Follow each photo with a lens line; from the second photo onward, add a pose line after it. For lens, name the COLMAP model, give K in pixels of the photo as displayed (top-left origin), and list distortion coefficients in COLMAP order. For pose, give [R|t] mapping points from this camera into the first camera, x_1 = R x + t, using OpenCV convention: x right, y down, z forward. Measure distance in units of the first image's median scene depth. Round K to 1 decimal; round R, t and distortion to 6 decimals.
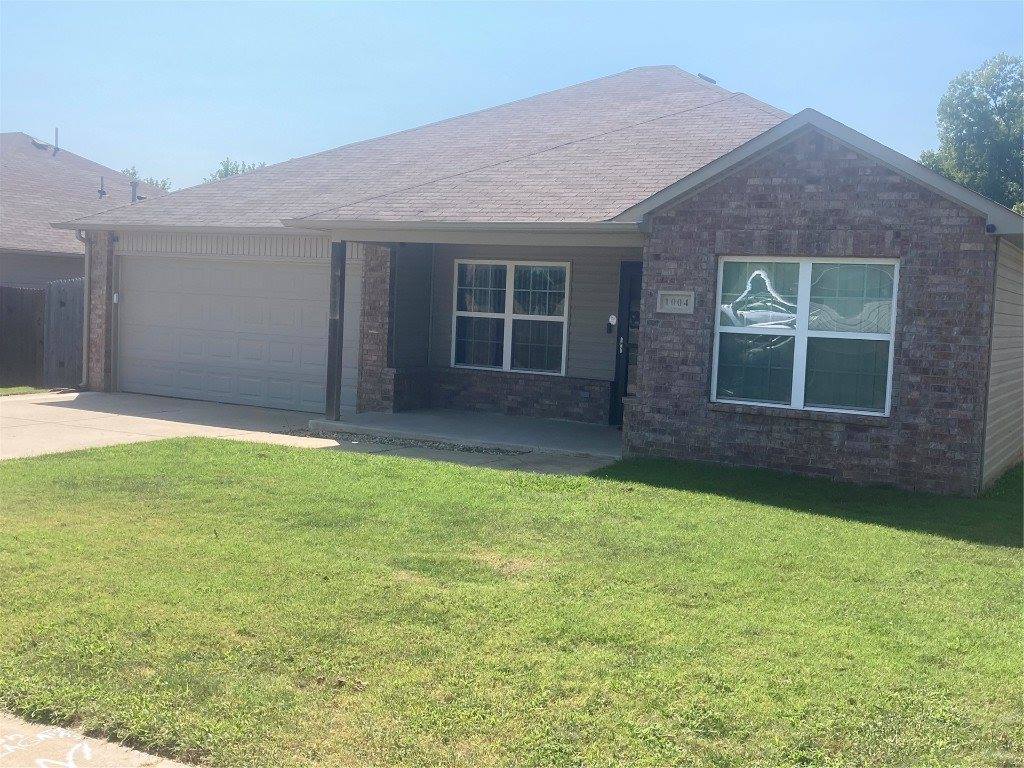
lens RADIAL K [[1143.6, 0, 512.0], [0, 1143.6, 384.0], [0, 0, 1]] dist [0.012261, -0.041084]
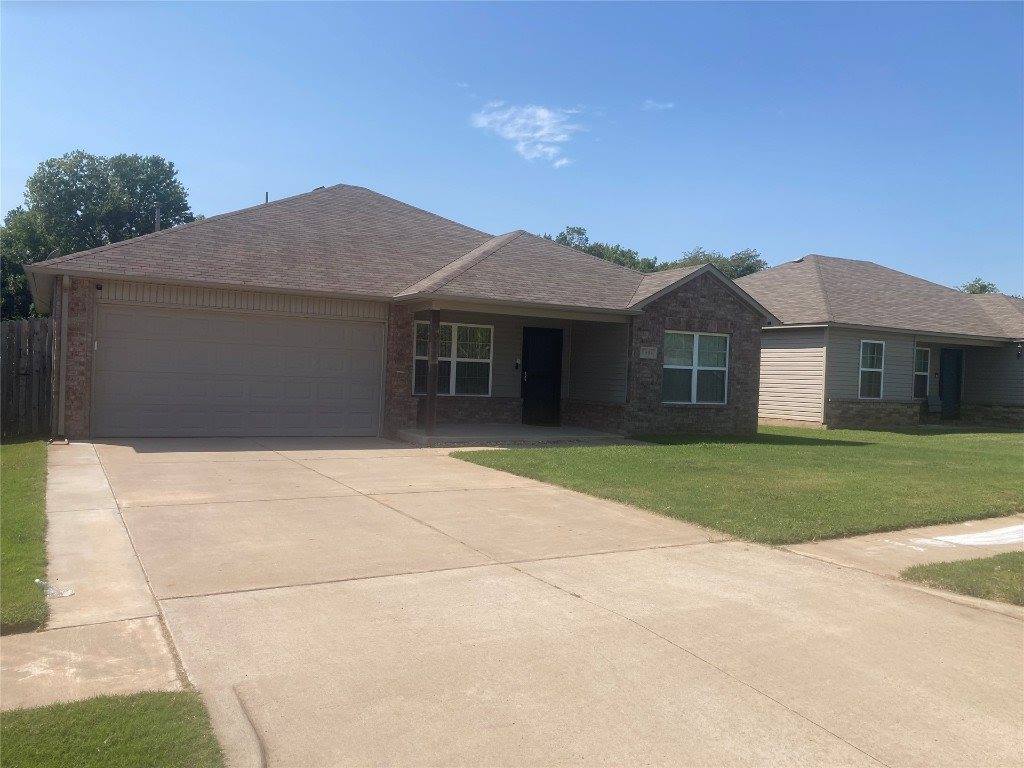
lens RADIAL K [[837.0, 0, 512.0], [0, 837.0, 384.0], [0, 0, 1]] dist [0.006355, 0.002704]
pose [[0.527577, -0.040696, 0.848532, -0.954683], [0.046840, 0.998726, 0.018776, -0.045967], [-0.848215, 0.029840, 0.528811, 0.364795]]
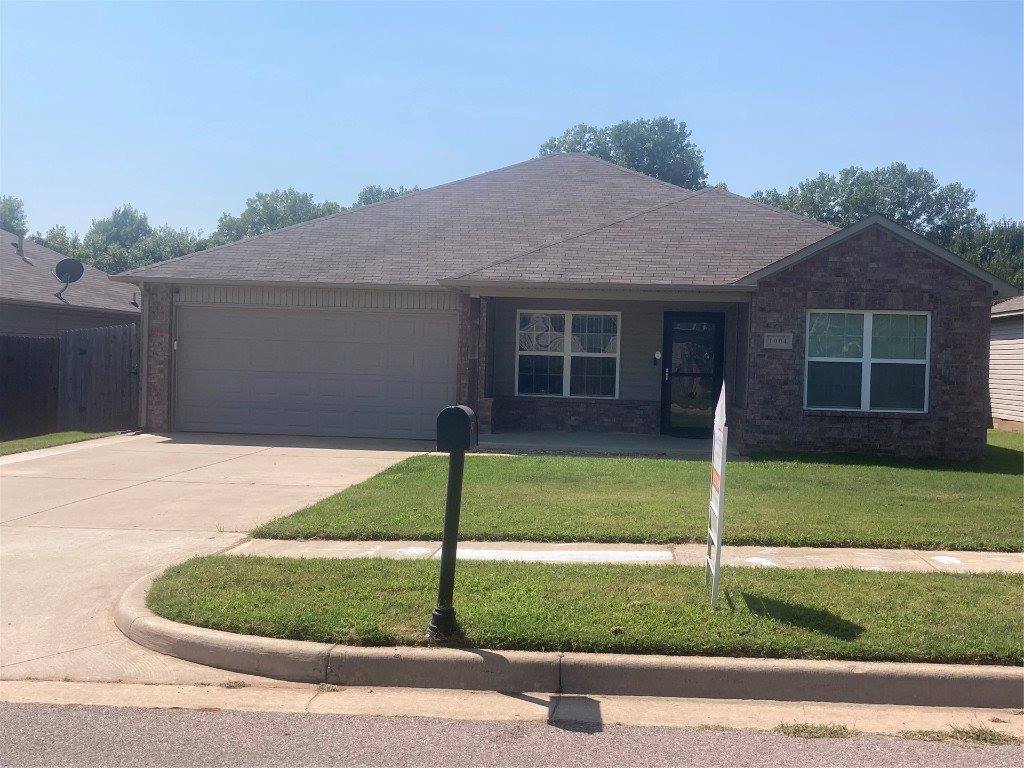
lens RADIAL K [[1143.6, 0, 512.0], [0, 1143.6, 384.0], [0, 0, 1]] dist [0.012261, -0.041084]
pose [[0.916366, -0.029810, 0.399230, -0.596262], [0.043050, 0.998779, -0.024237, 0.001936], [-0.398020, 0.039397, 0.916530, -0.144322]]
